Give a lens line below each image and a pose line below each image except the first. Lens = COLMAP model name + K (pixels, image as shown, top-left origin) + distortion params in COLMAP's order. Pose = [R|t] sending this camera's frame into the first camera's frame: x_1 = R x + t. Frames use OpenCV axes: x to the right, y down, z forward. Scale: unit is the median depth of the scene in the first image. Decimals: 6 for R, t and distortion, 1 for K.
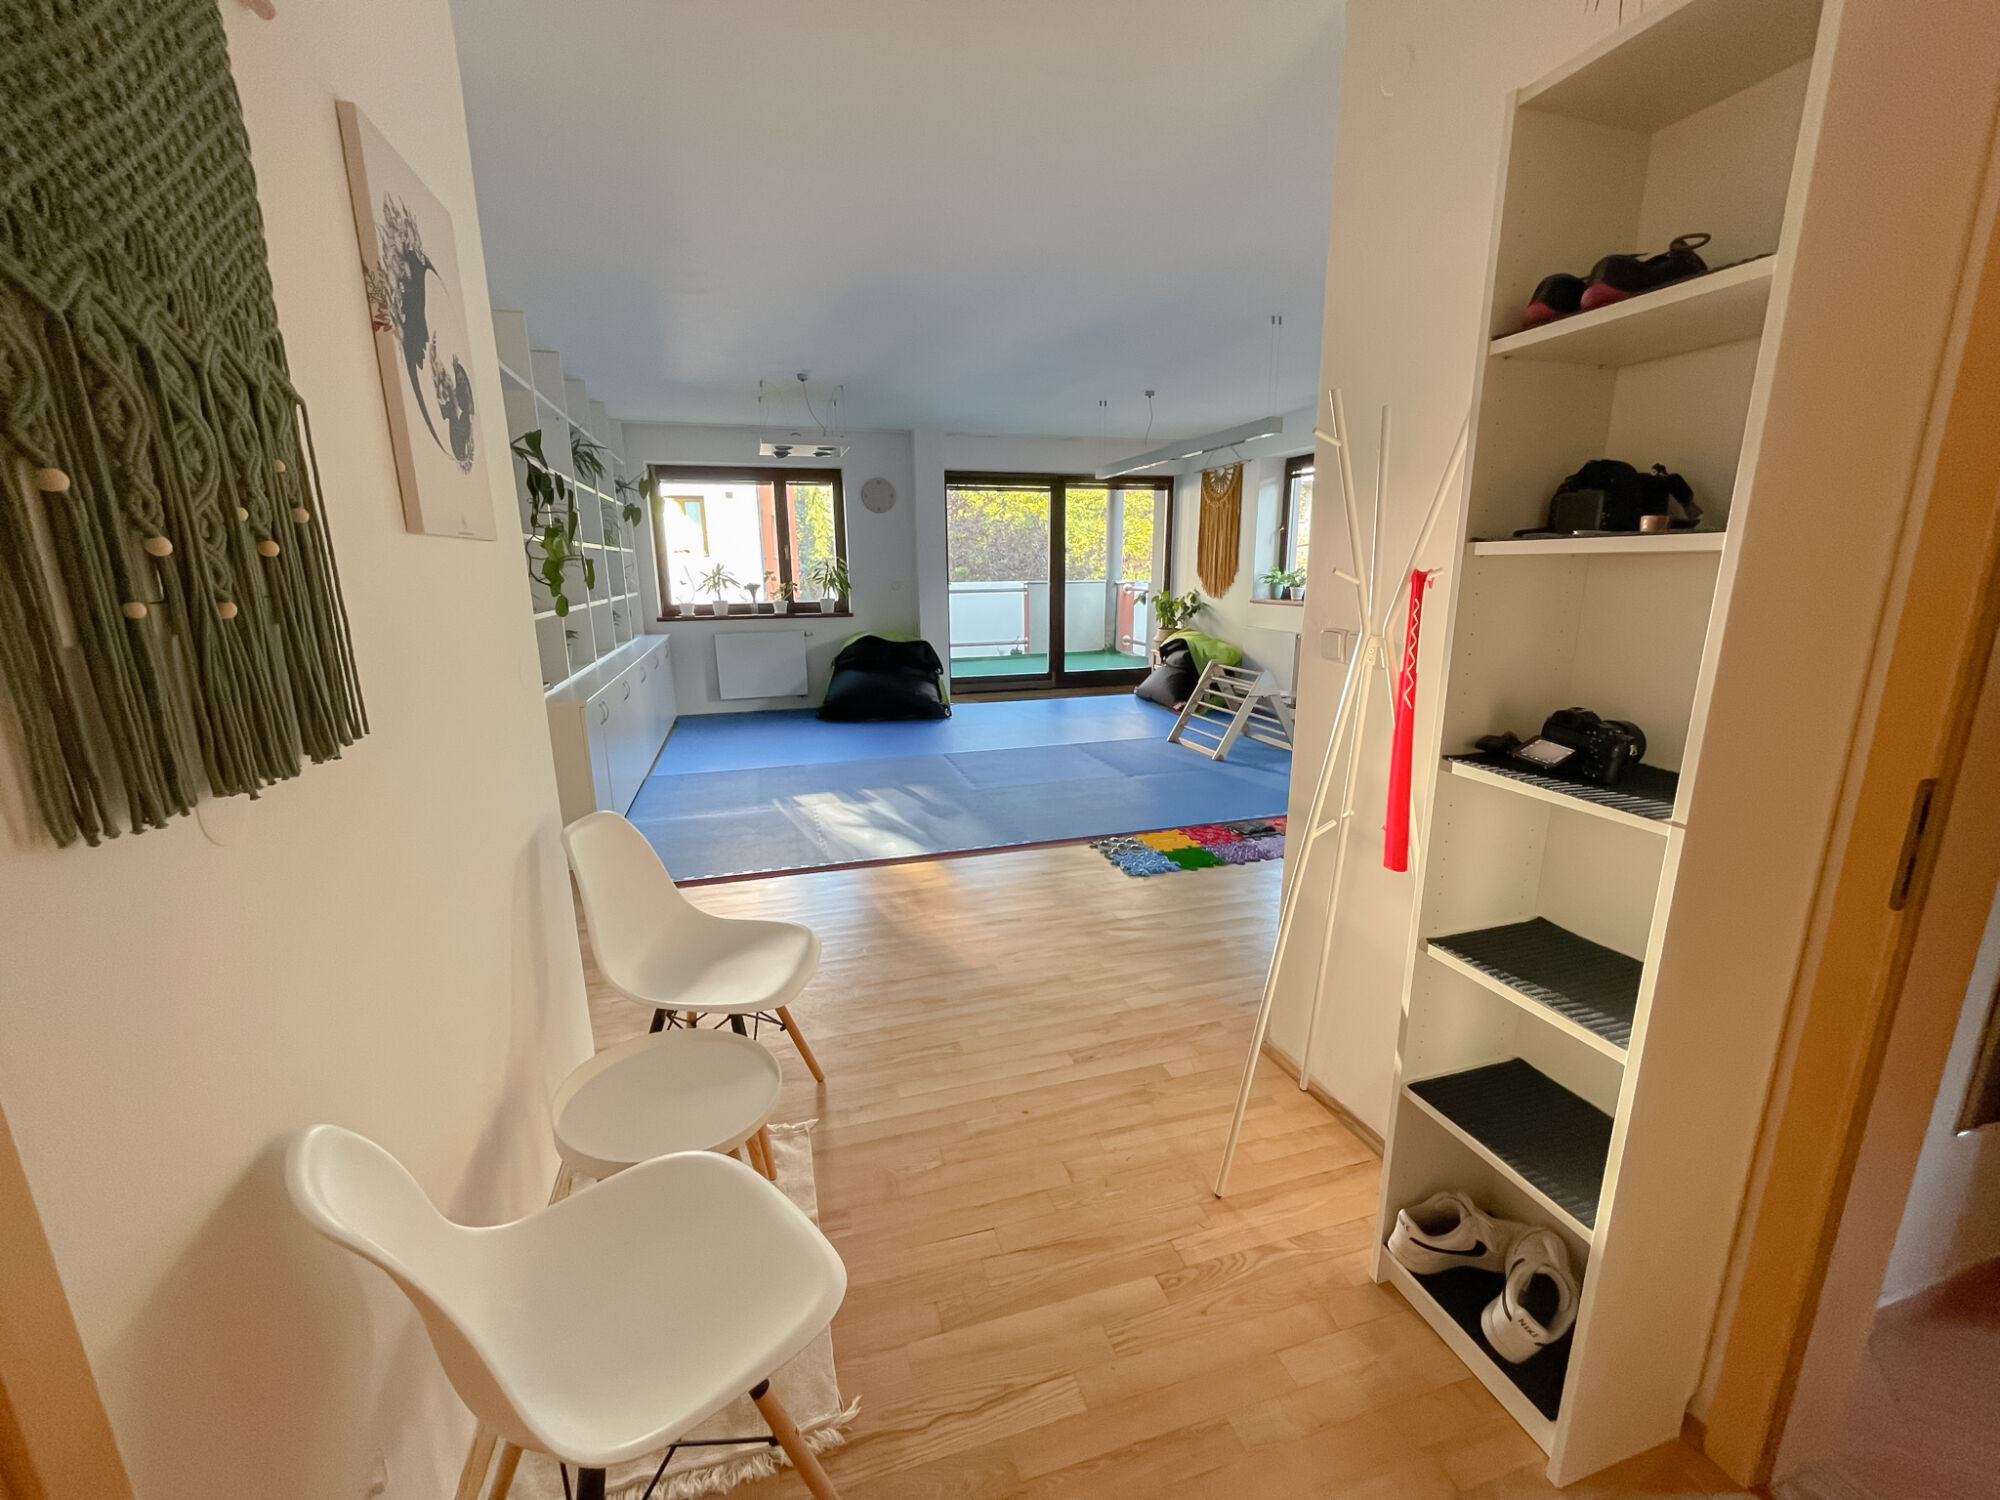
lens RADIAL K [[806.4, 0, 995.6], [0, 806.4, 753.9], [0, 0, 1]] dist [-0.001842, 0.000165]
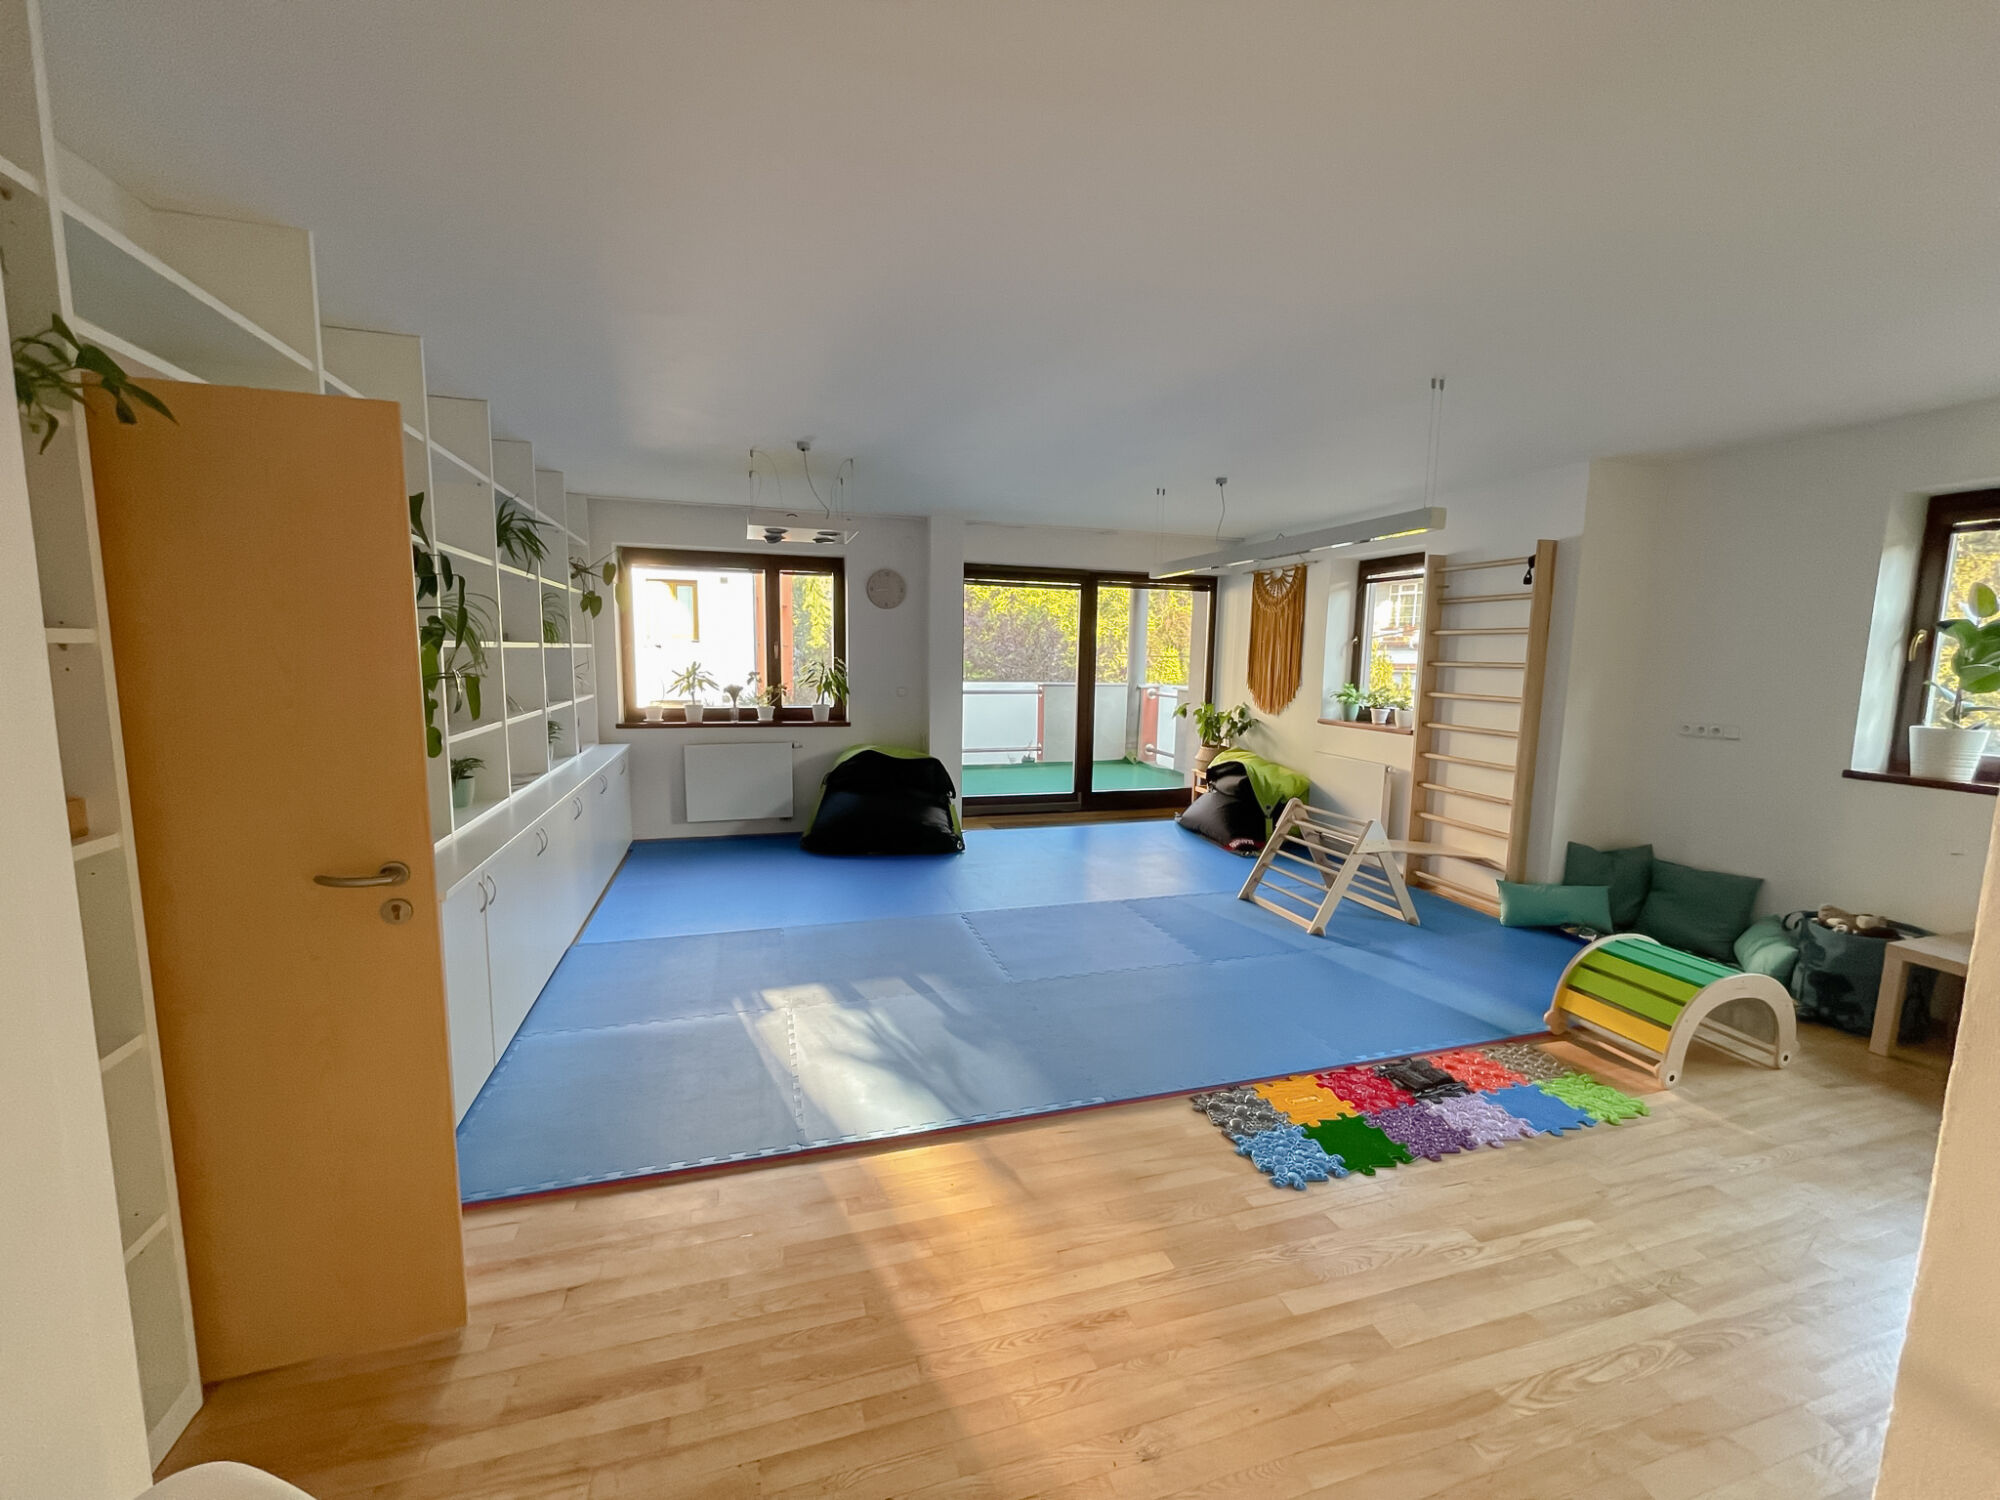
lens RADIAL K [[806.4, 0, 995.6], [0, 806.4, 753.9], [0, 0, 1]] dist [-0.001842, 0.000165]
pose [[0.999601, 0.025369, 0.012427, -0.034665], [-0.023915, 0.994110, -0.105700, -0.056688], [-0.015035, 0.105360, 0.994320, 0.158924]]
